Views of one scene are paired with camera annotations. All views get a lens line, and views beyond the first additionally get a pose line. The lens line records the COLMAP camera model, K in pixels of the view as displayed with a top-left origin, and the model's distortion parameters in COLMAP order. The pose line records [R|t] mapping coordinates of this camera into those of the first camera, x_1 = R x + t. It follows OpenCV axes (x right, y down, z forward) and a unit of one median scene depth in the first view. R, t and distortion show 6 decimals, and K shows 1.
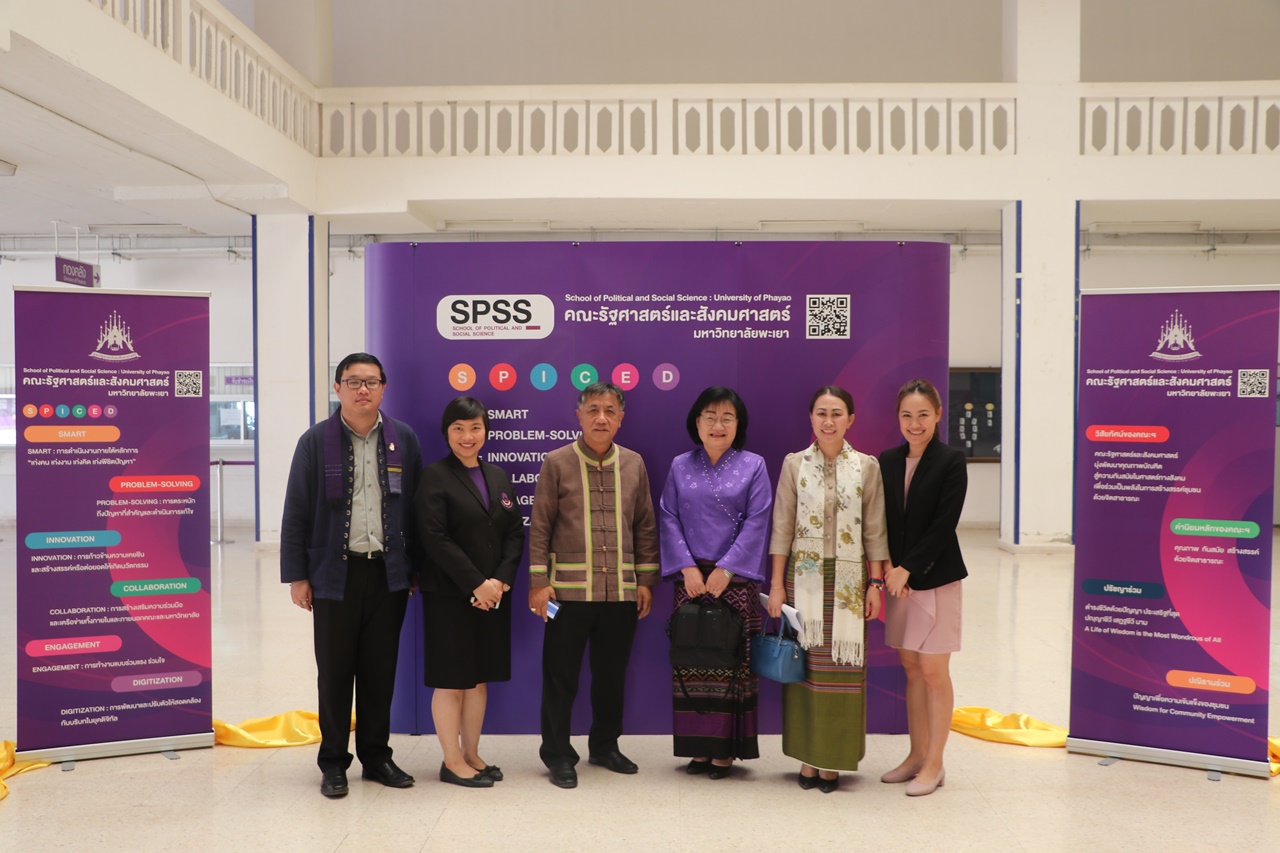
lens RADIAL K [[1373.0, 0, 635.9], [0, 1373.0, 435.3], [0, 0, 1]] dist [-0.056807, 0.000000]
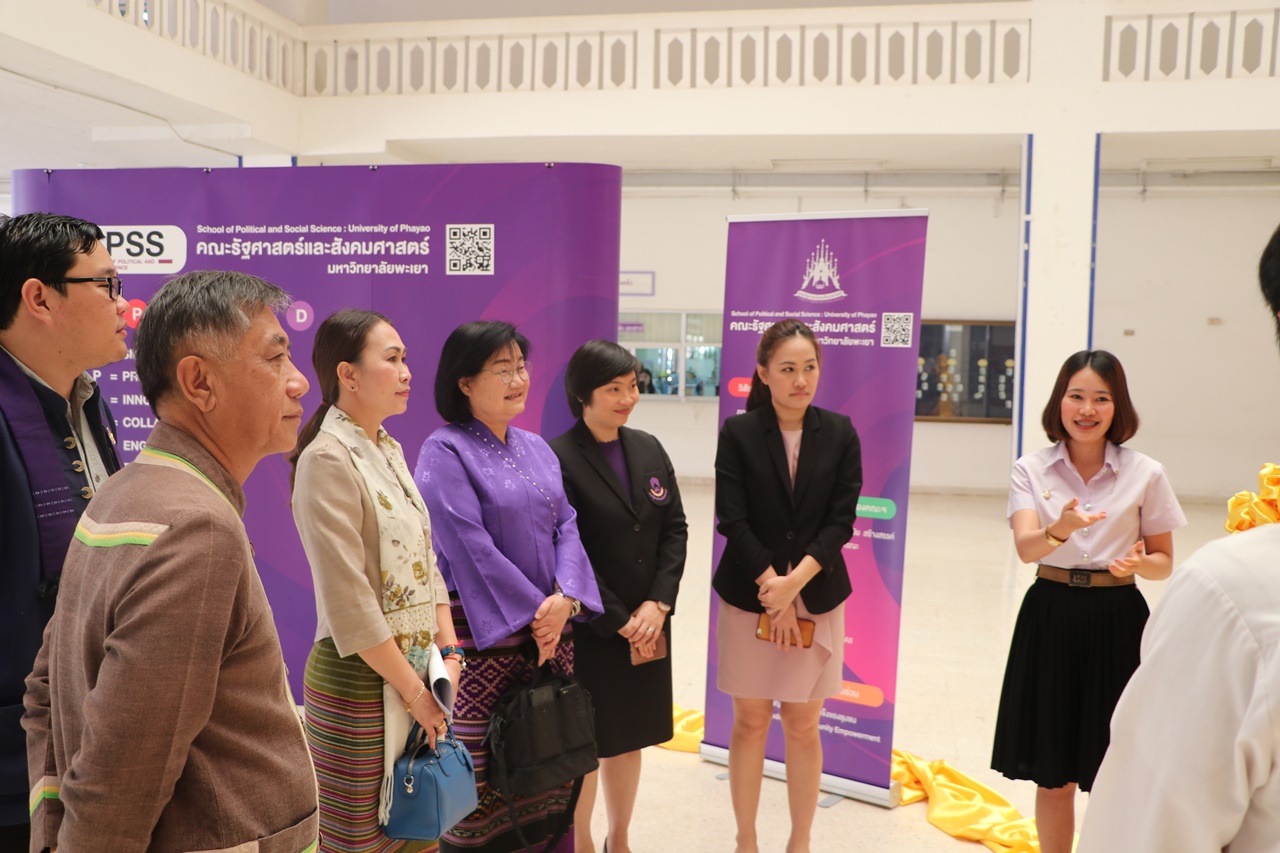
lens RADIAL K [[1373.0, 0, 642.0], [0, 1373.0, 427.5], [0, 0, 1]] dist [-0.056807, 0.000000]
pose [[0.984763, 0.026770, -0.171831, 0.188436], [-0.021864, 0.999299, 0.030383, -0.000484], [0.172524, -0.026163, 0.984658, 0.067177]]
